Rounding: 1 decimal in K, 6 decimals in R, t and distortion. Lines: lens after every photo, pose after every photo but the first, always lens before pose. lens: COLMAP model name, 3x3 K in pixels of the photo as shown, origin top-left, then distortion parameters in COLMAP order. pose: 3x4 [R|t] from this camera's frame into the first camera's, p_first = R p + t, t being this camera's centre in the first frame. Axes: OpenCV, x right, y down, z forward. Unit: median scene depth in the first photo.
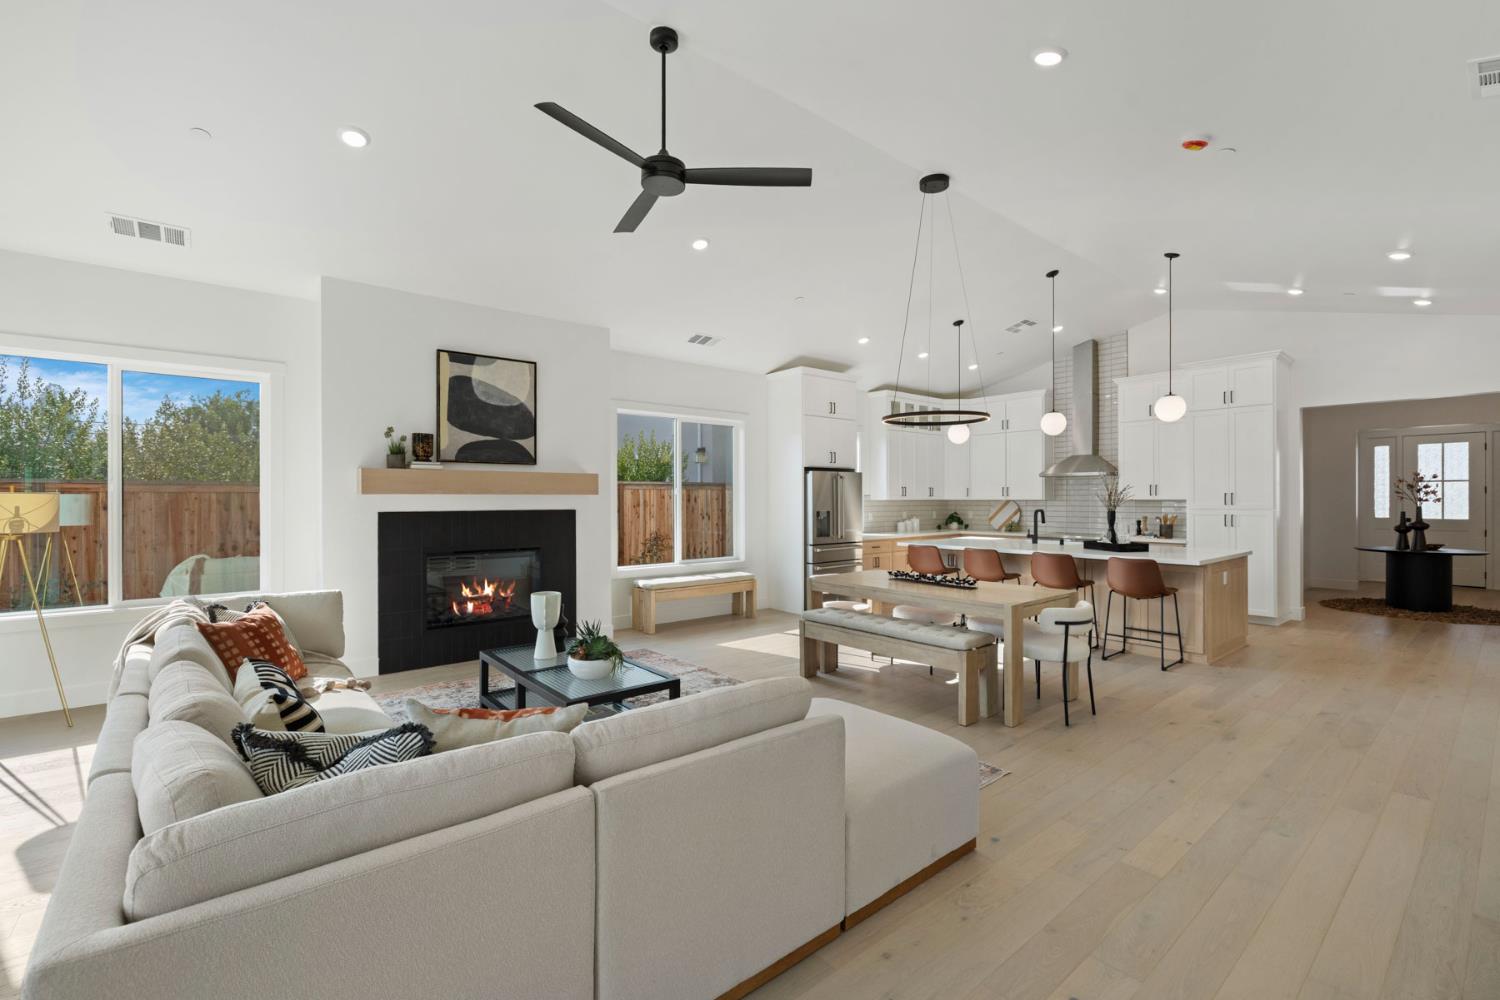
lens RADIAL K [[628.0, 0, 756.5], [0, 628.0, 499.8], [0, 0, 1]] dist [0.001144, 0.000513]
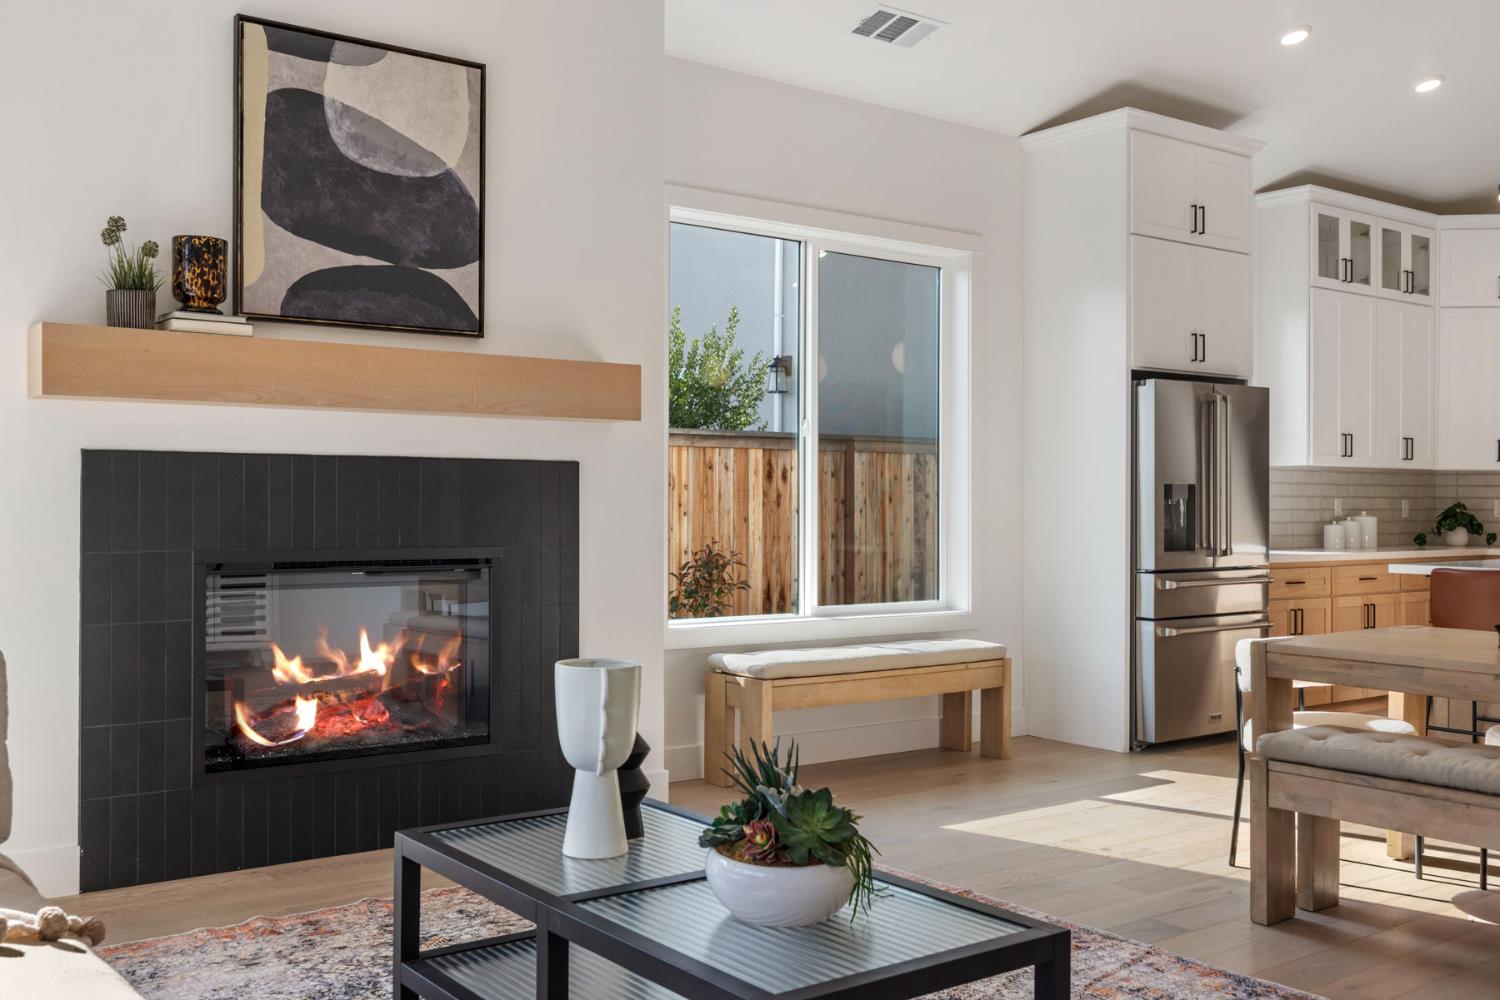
lens RADIAL K [[1388.4, 0, 755.8], [0, 1388.4, 497.1], [0, 0, 1]] dist [0.015483, 0.000000]
pose [[0.998884, 0.005622, -0.046903, -0.128574], [-0.006035, 0.999944, -0.008669, 0.039706], [0.046852, 0.008943, 0.998862, 0.154795]]
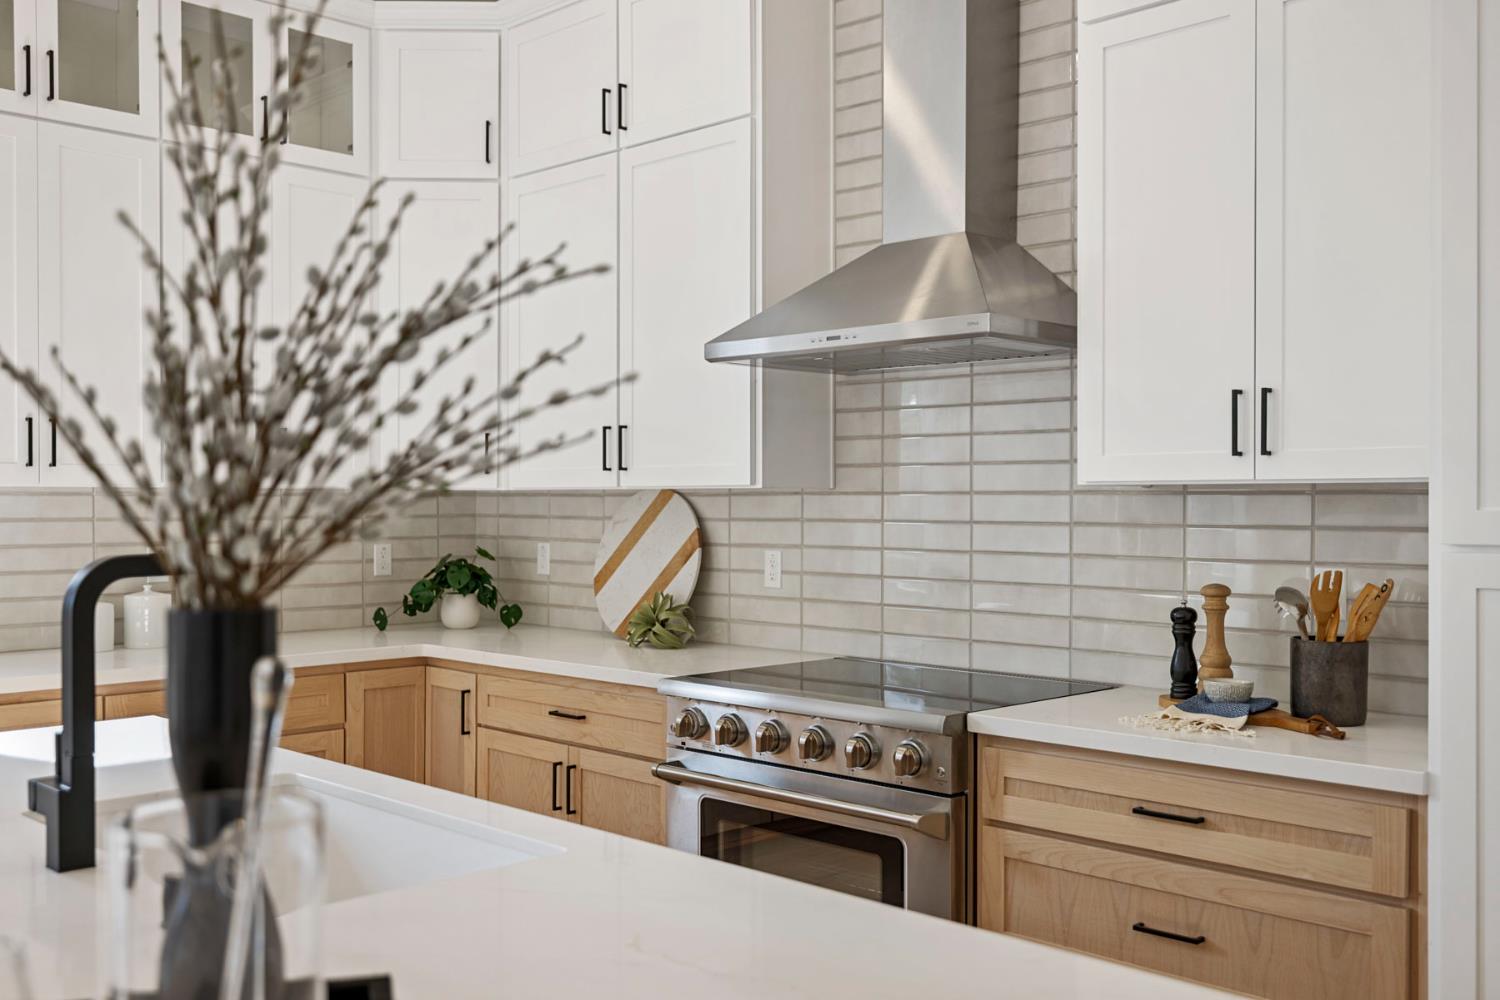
lens RADIAL K [[1388.4, 0, 745.9], [0, 1388.4, 500.9], [0, 0, 1]] dist [0.015483, 0.000000]
pose [[0.995520, -0.000083, 0.094549, 0.550499], [-0.000009, 1.000000, 0.000972, 0.004299], [-0.094549, -0.000968, 0.995520, 0.772524]]
